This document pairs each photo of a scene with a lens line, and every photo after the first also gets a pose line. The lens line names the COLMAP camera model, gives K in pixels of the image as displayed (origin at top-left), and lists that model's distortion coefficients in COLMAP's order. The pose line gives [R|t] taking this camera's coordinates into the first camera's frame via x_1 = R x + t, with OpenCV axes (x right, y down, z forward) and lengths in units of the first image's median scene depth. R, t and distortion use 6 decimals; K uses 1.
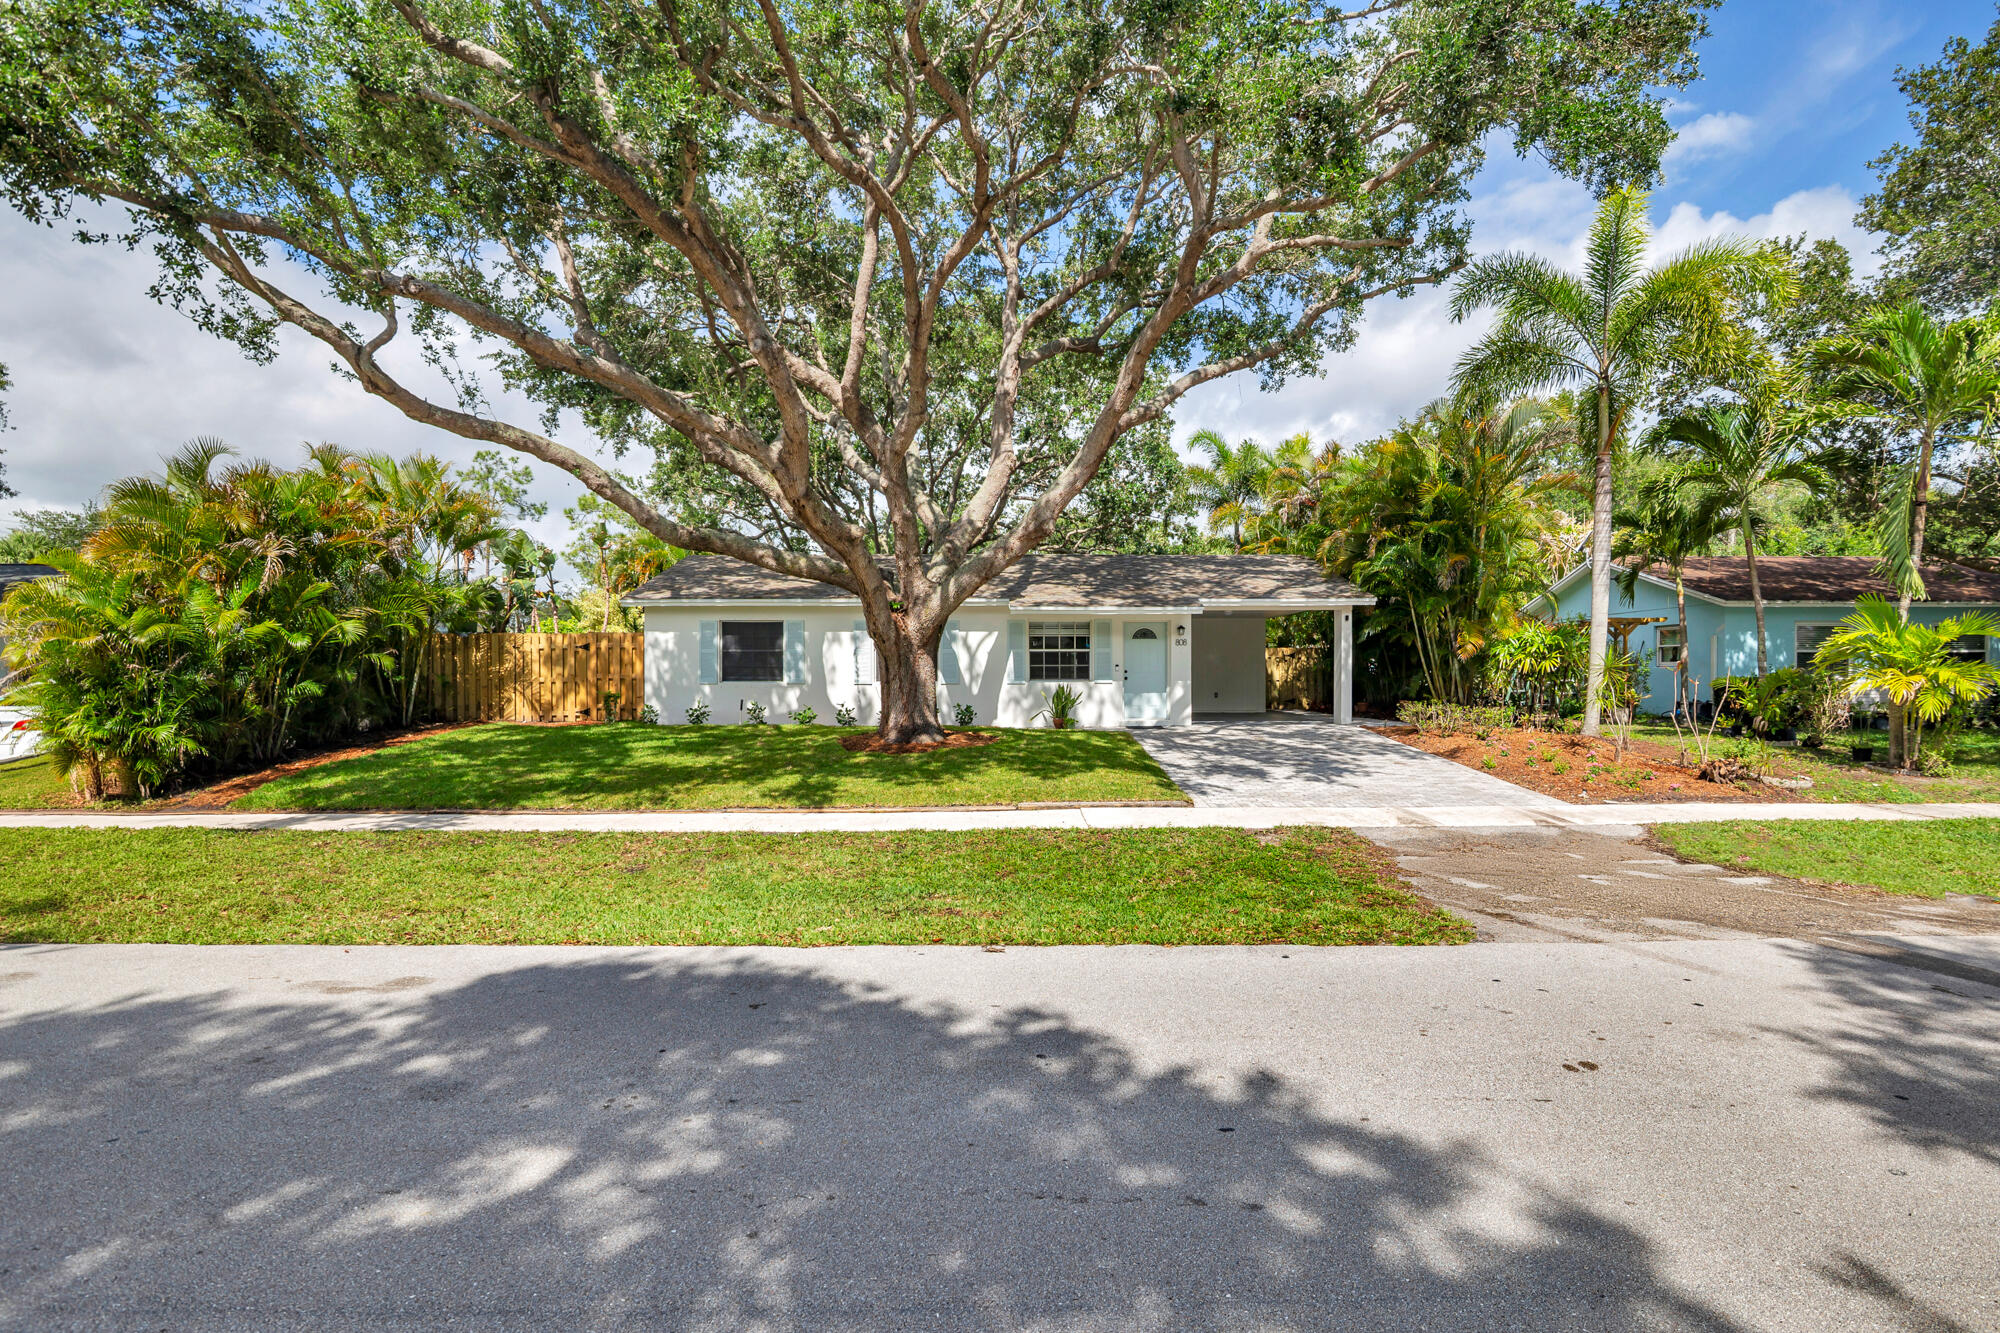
lens RADIAL K [[886.5, 0, 1009.3], [0, 886.5, 697.4], [0, 0, 1]] dist [-0.003401, -0.000175]
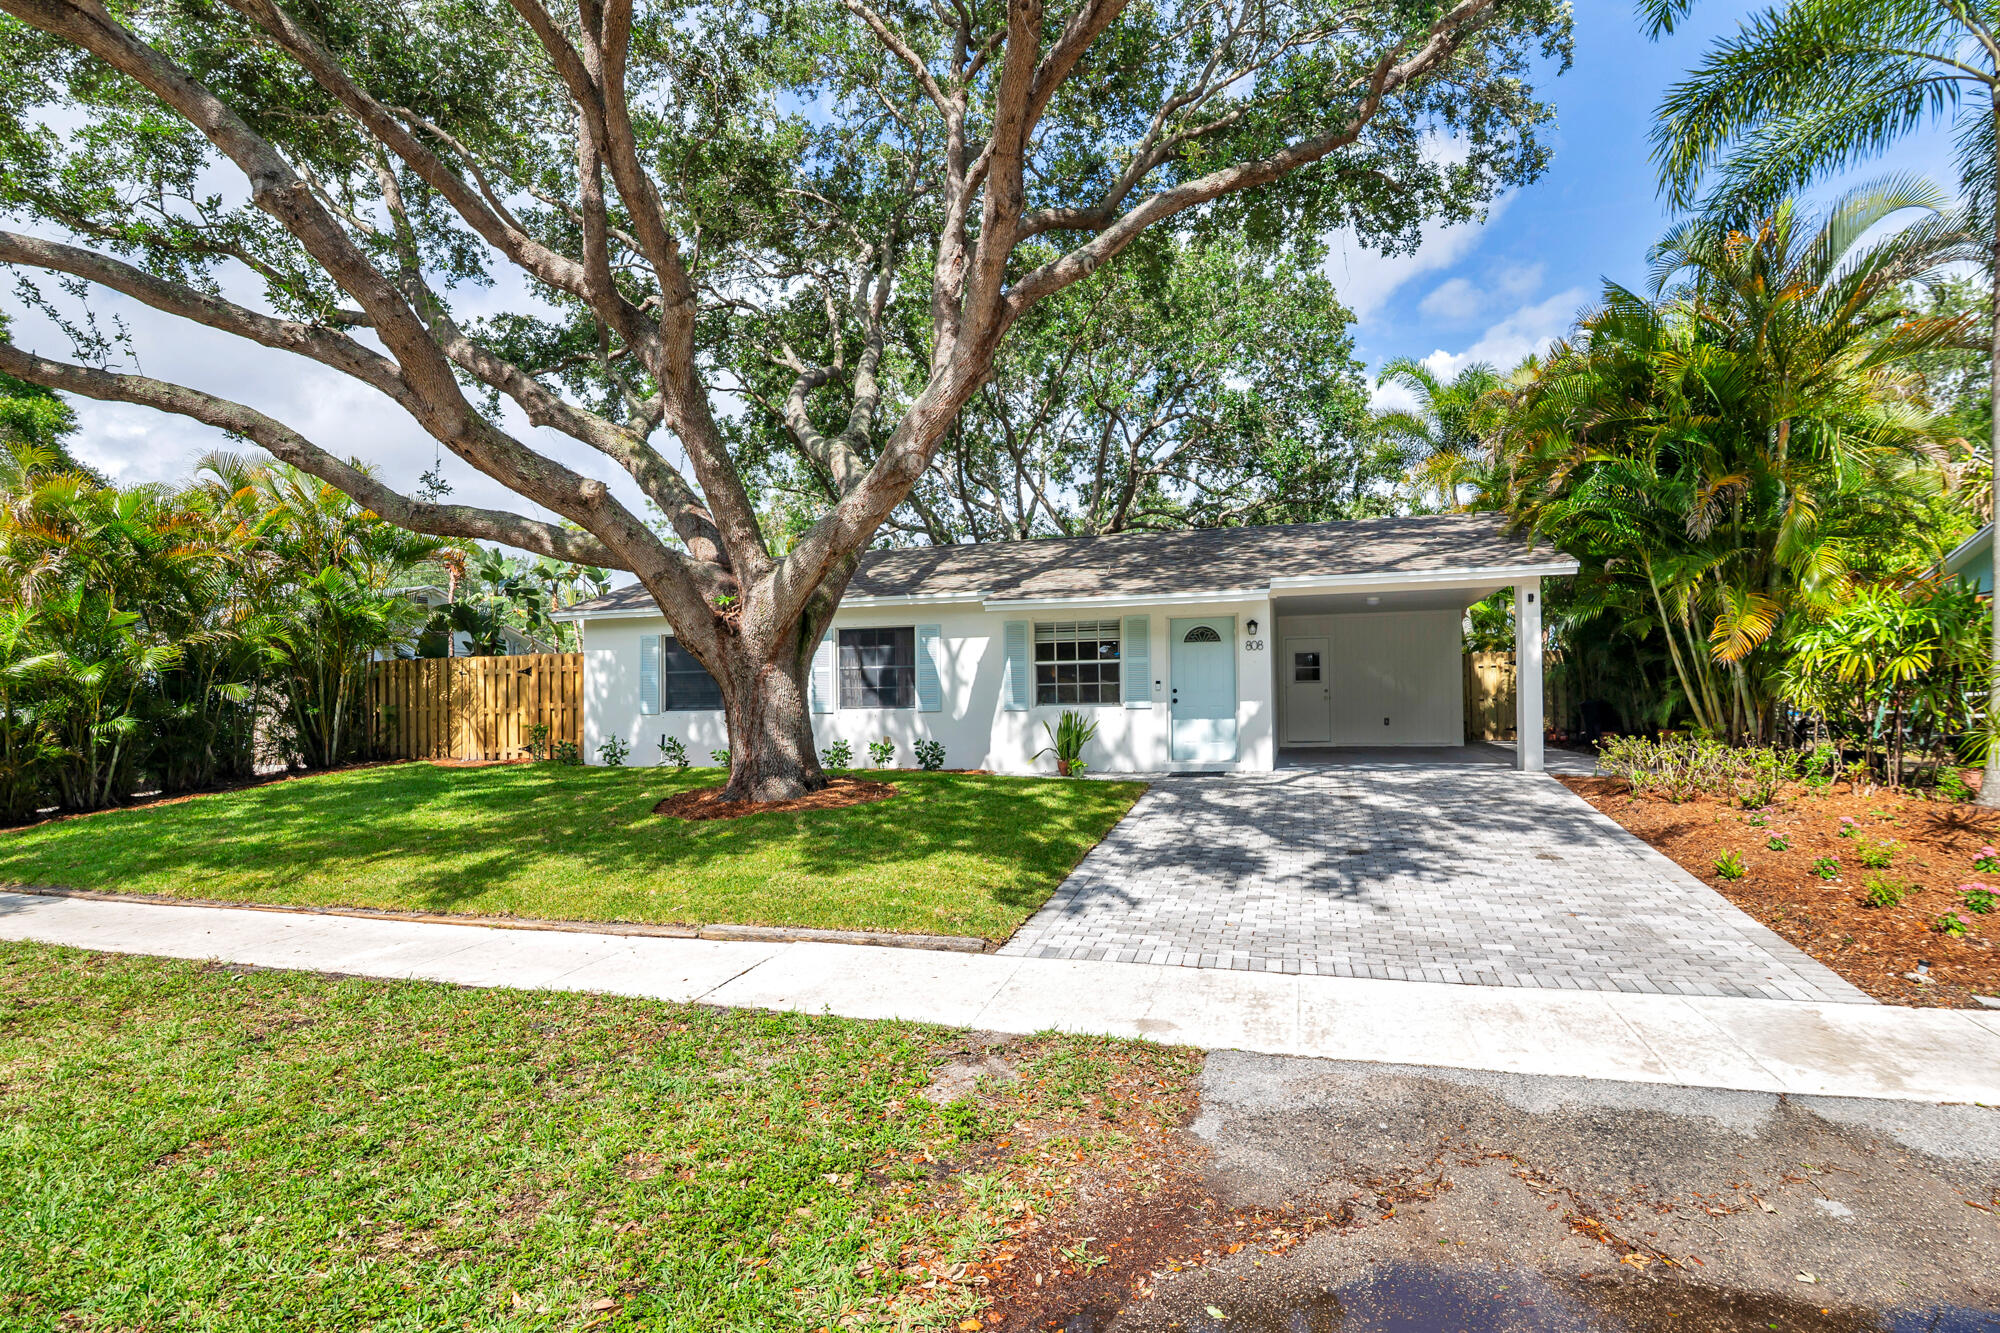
lens RADIAL K [[932.1, 0, 1037.2], [0, 932.1, 693.8], [0, 0, 1]] dist [-0.014853, -0.000248]
pose [[0.959414, -0.013880, -0.281658, 0.237711], [0.006083, 0.999574, -0.028538, -0.007229], [0.281935, 0.025667, 0.959090, 0.293965]]
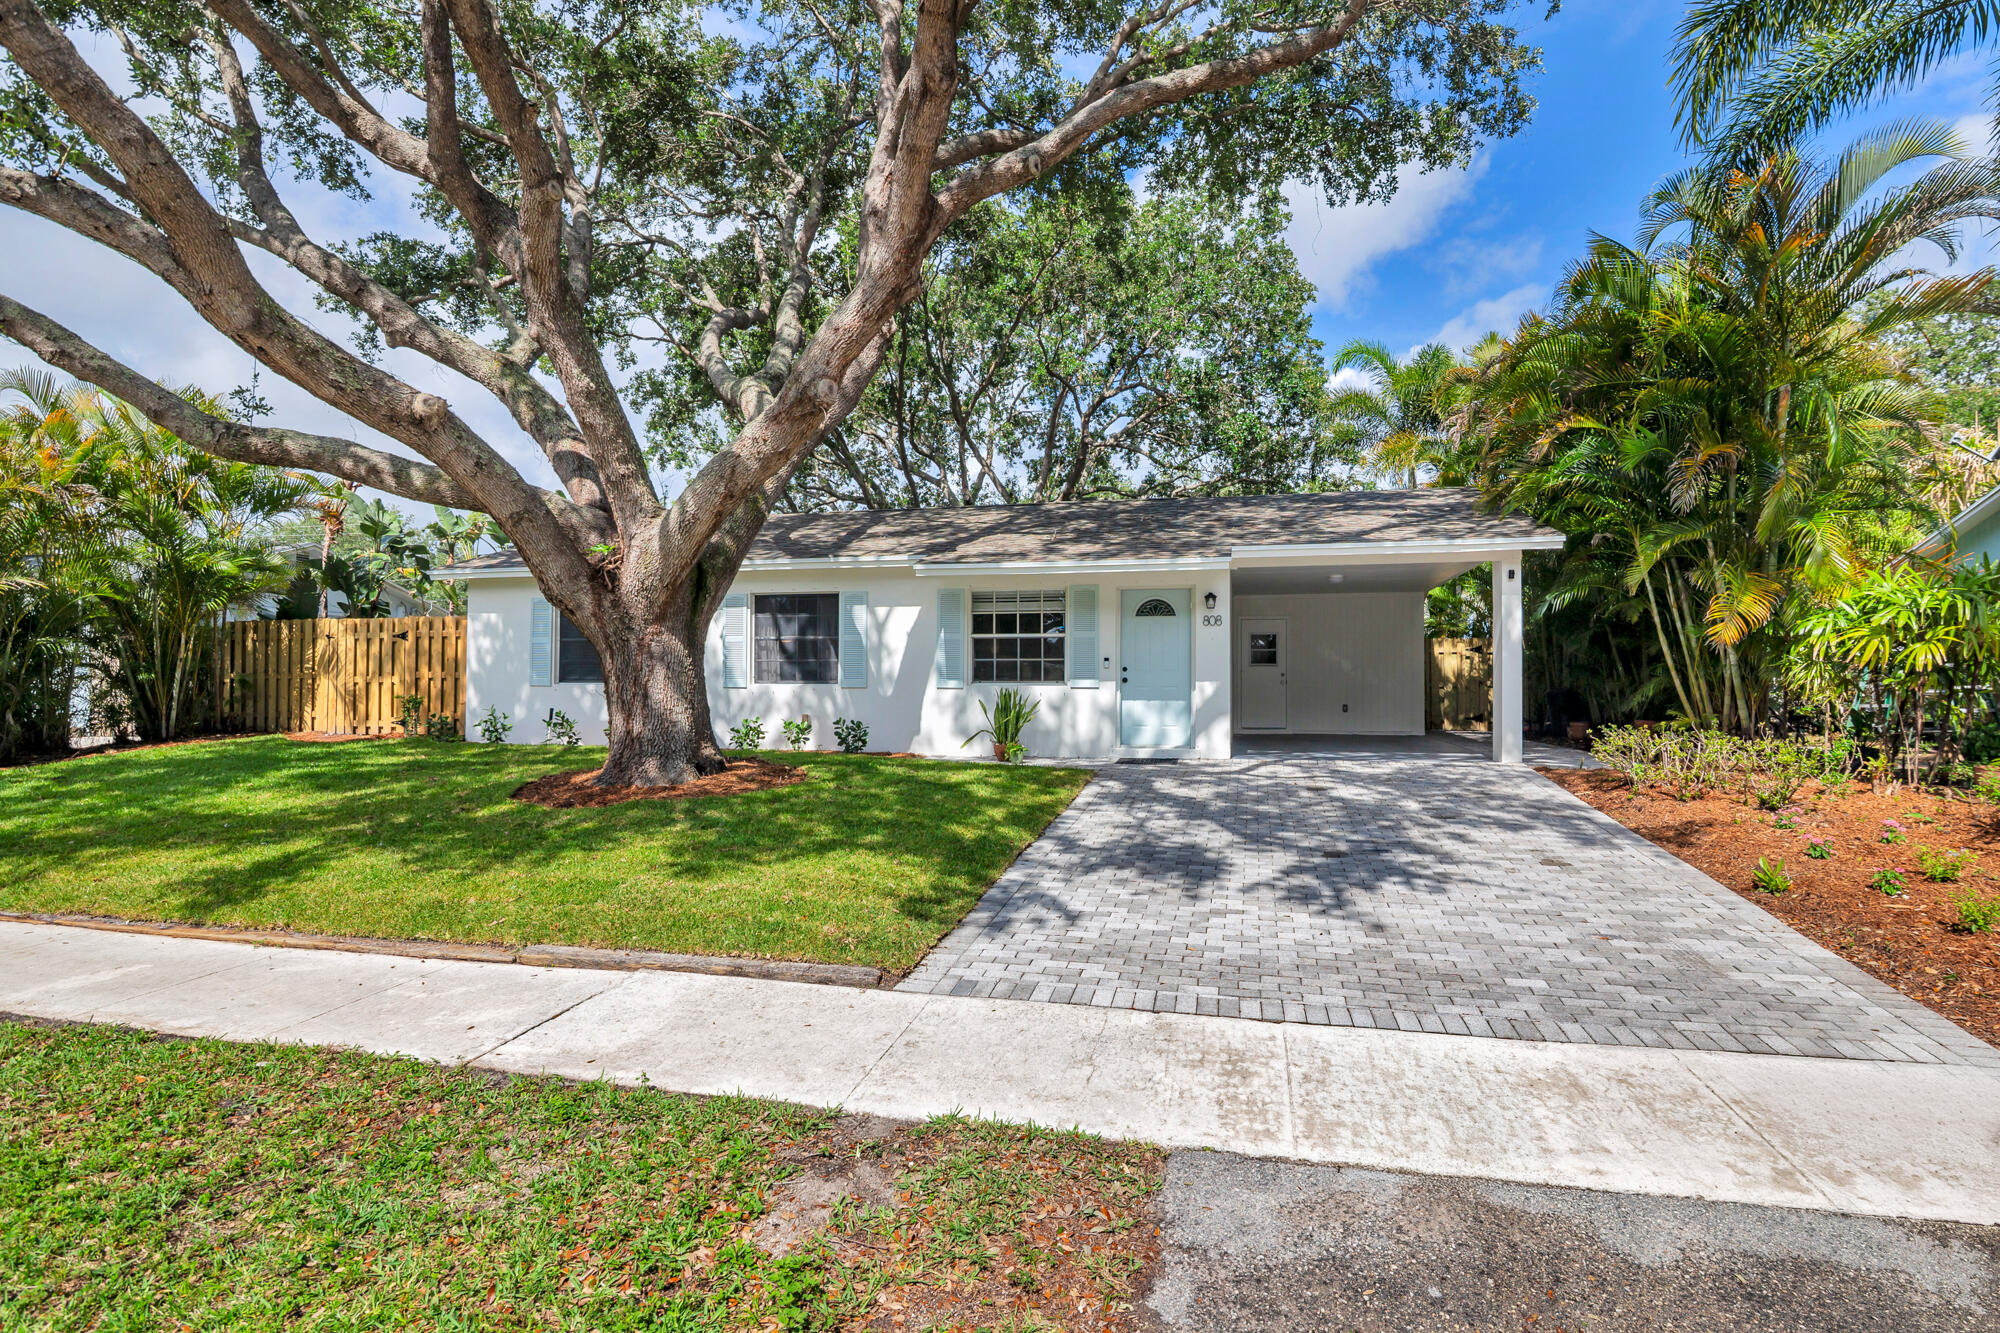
lens RADIAL K [[924.0, 0, 1035.9], [0, 924.0, 681.2], [0, 0, 1]] dist [-0.013434, 0.000006]
pose [[0.973425, 0.003876, -0.228972, 0.225133], [-0.010275, 0.999589, -0.026761, -0.002846], [0.228774, 0.028402, 0.973065, 0.368856]]
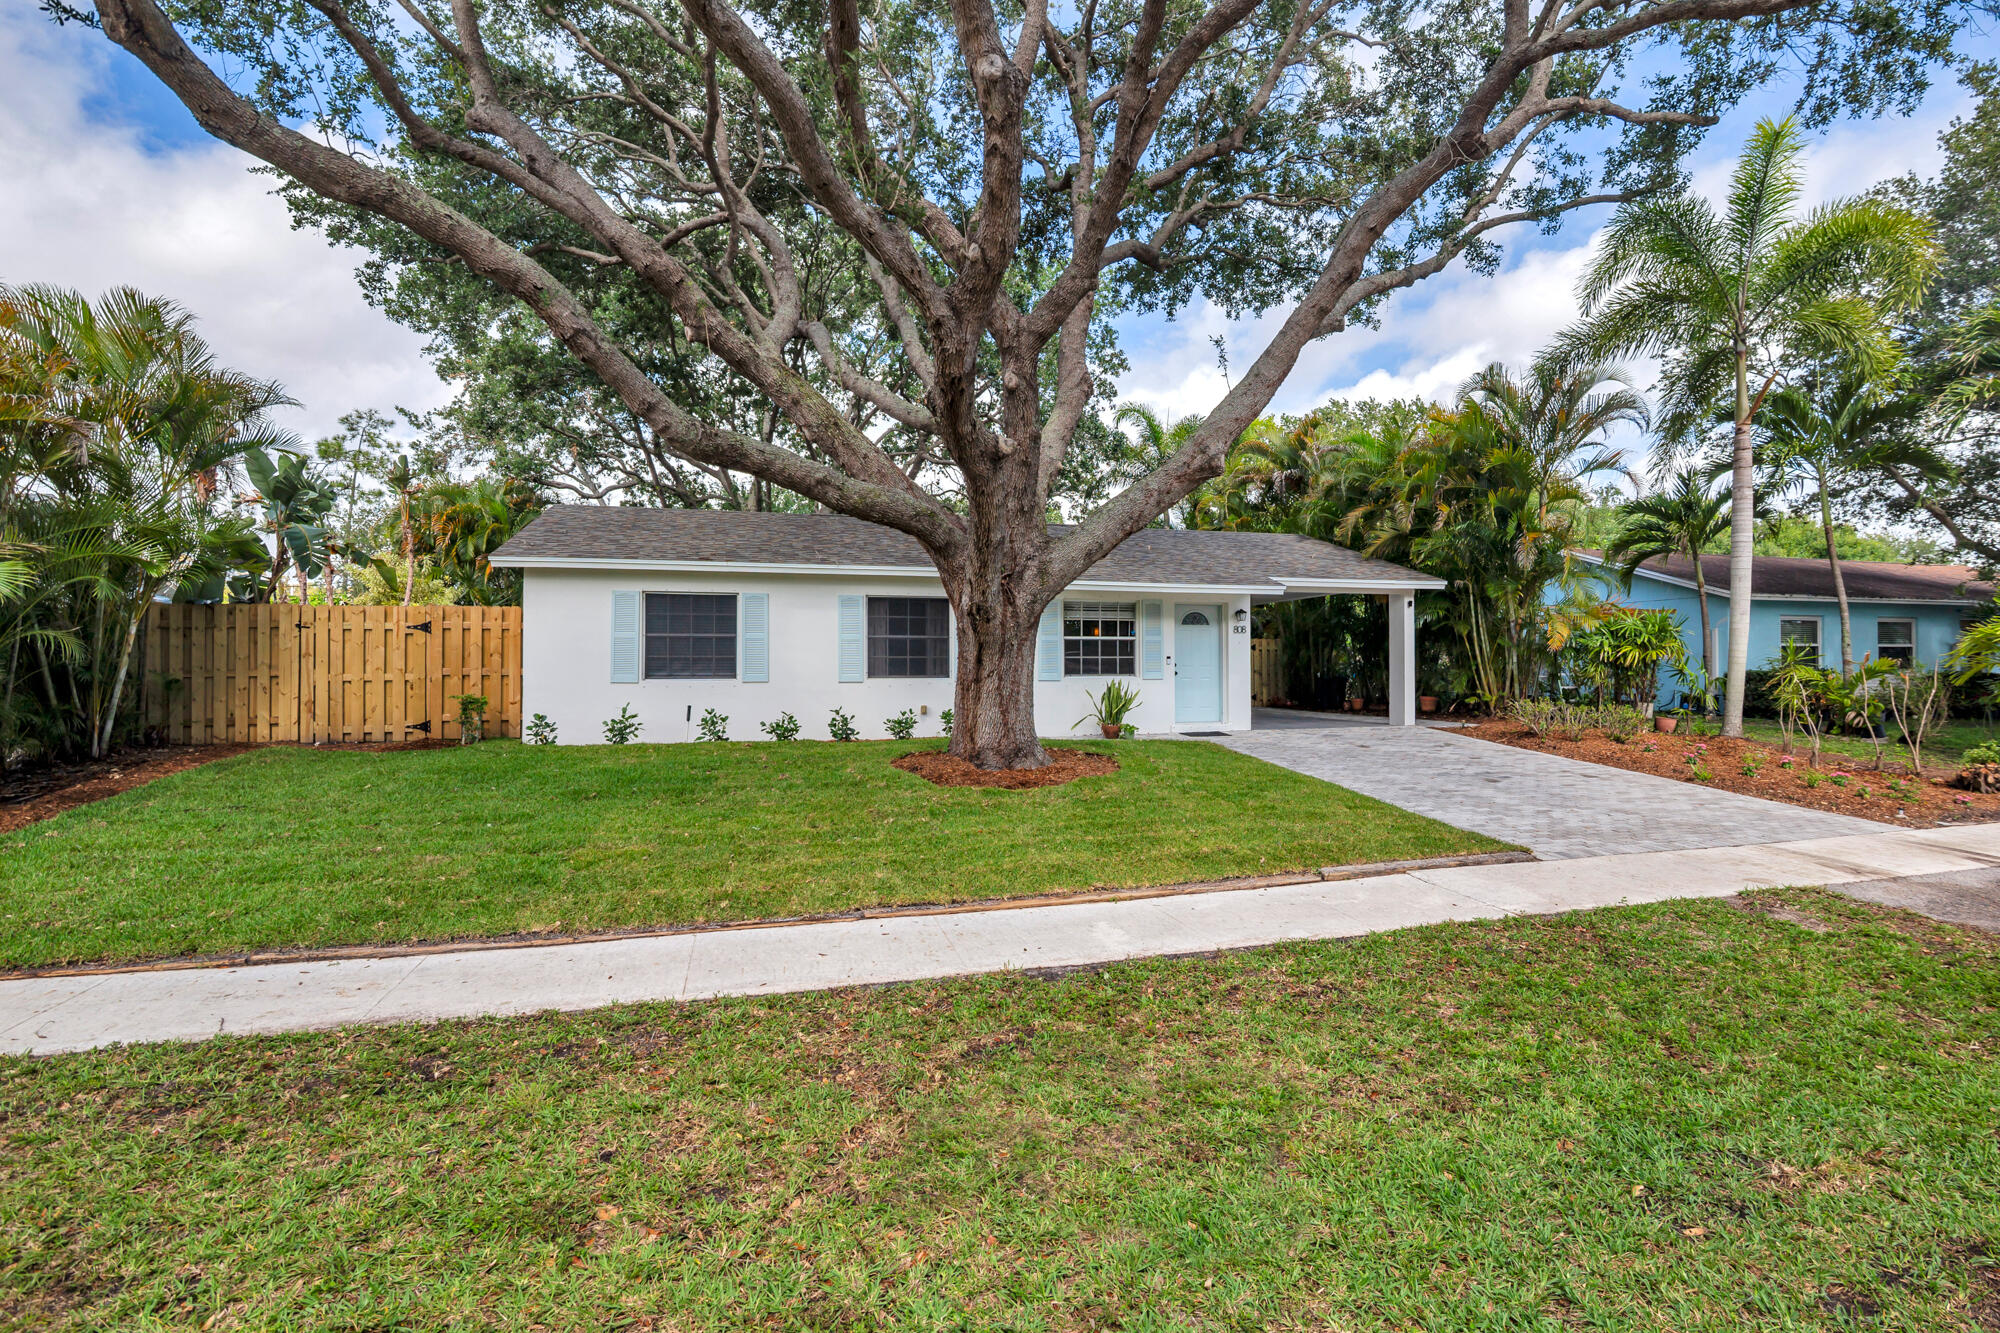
lens RADIAL K [[880.6, 0, 1000.0], [0, 880.6, 666.5], [0, 0, 1]] dist [-0.009534, -0.000044]
pose [[0.969482, -0.000374, 0.245163, -0.226687], [0.006992, 0.999634, -0.026125, -0.007674], [-0.245063, 0.027042, 0.969130, 0.267287]]
